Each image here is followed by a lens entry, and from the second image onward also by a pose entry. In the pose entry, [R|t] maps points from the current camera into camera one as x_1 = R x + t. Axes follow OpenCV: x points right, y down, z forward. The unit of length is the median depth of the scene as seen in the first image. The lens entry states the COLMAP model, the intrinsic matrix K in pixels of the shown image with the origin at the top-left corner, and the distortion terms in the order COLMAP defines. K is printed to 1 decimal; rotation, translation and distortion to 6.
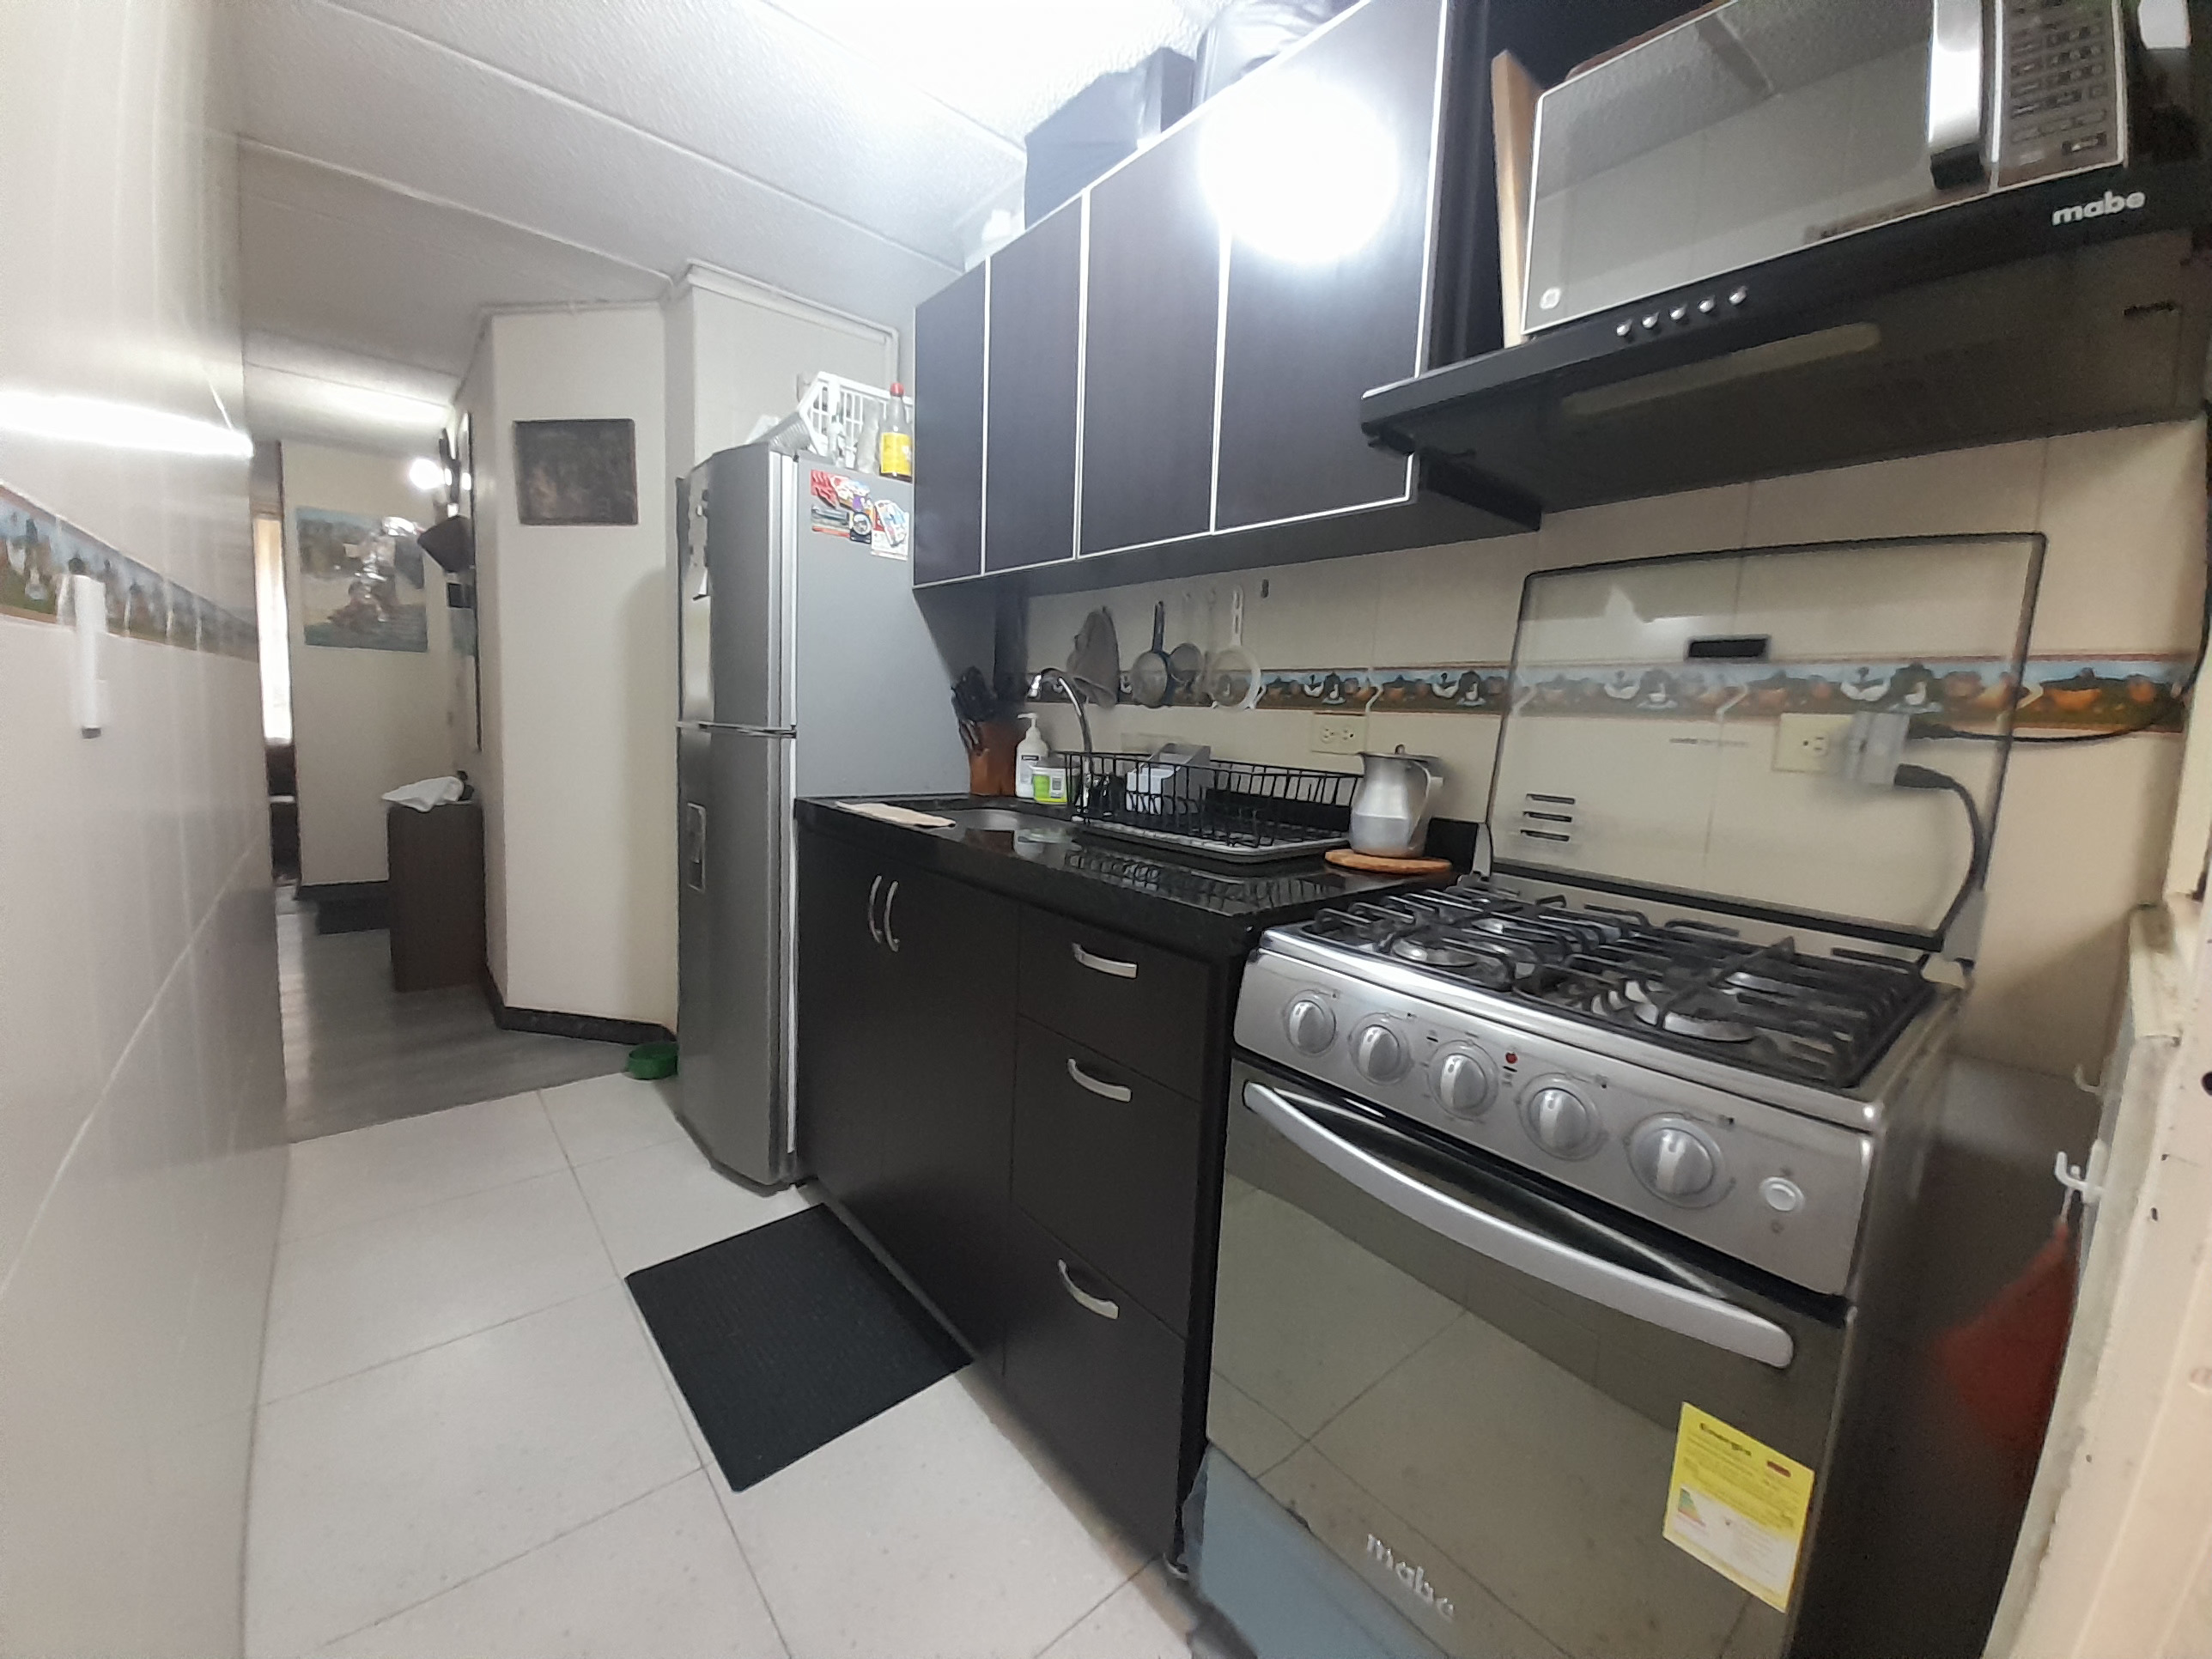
lens RADIAL K [[862.2, 0, 1093.2], [0, 862.2, 817.5], [0, 0, 1]] dist [0.016887, -0.010936]
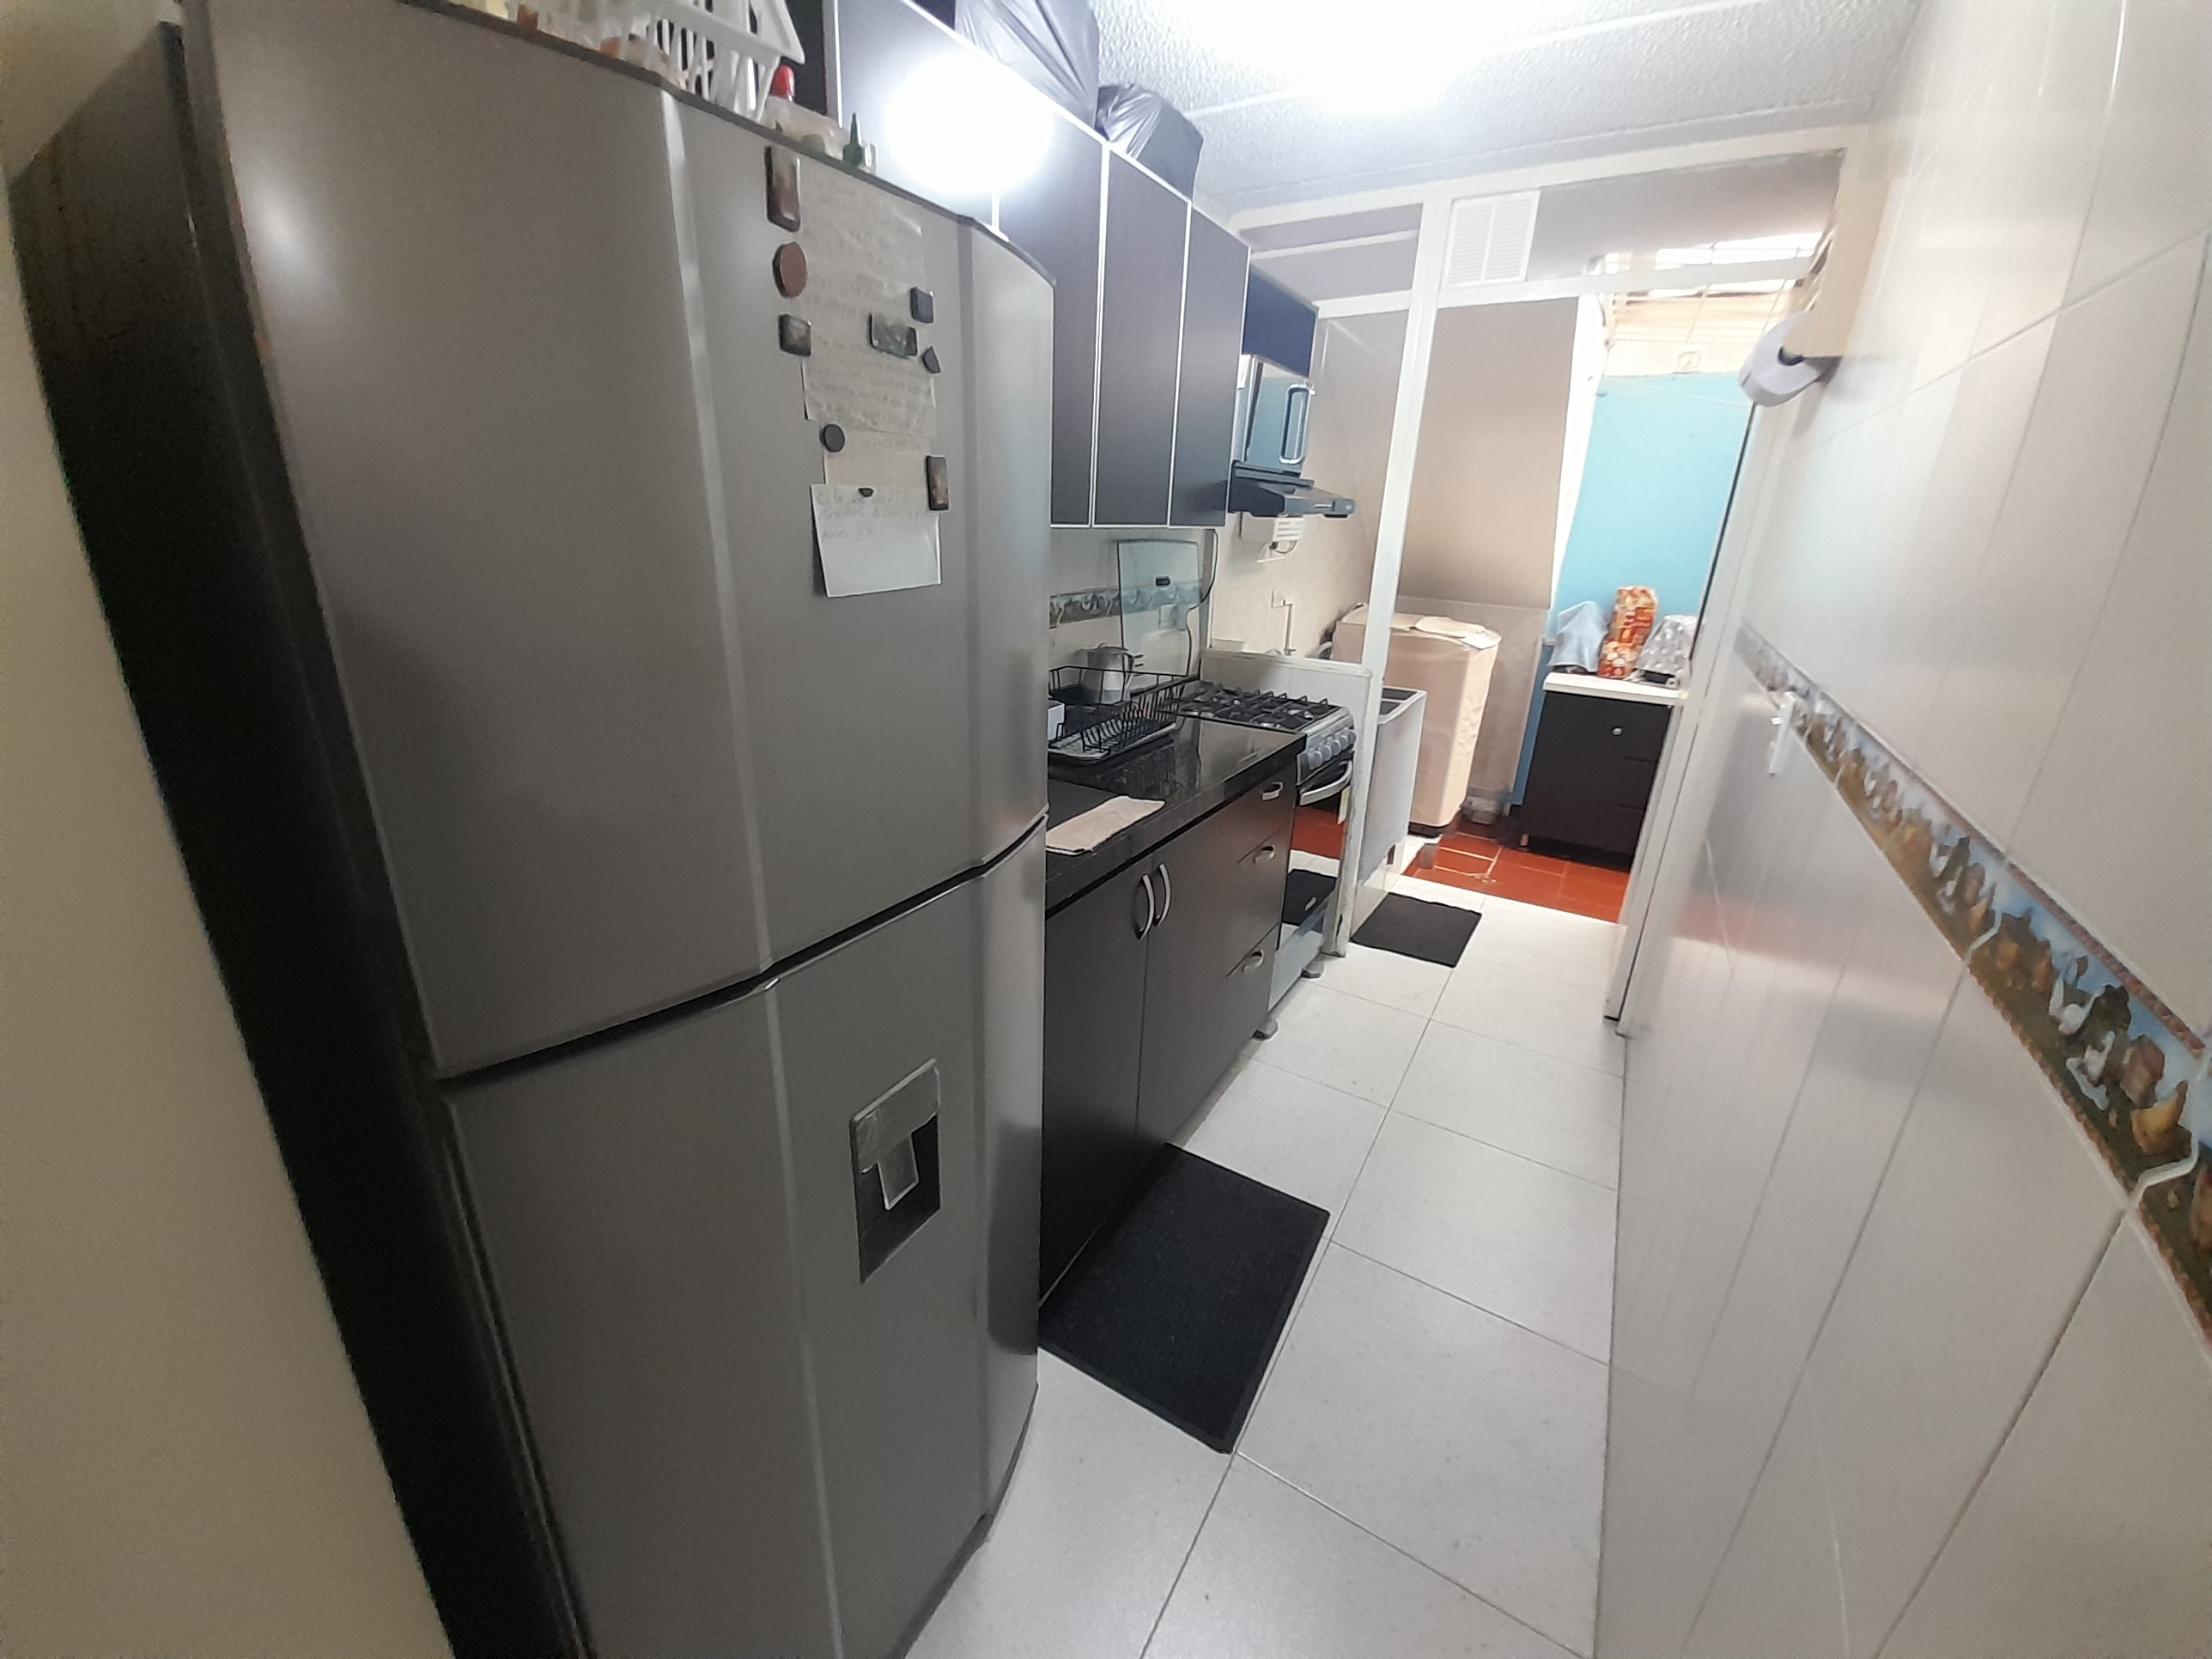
lens RADIAL K [[862.2, 0, 1102.0], [0, 862.2, 808.4], [0, 0, 1]] dist [0.016887, -0.010936]
pose [[-0.313541, -0.372255, 0.873567, -1.074244], [0.053245, 0.911616, 0.407580, -0.417741], [-0.948081, 0.174306, -0.266008, 1.321294]]
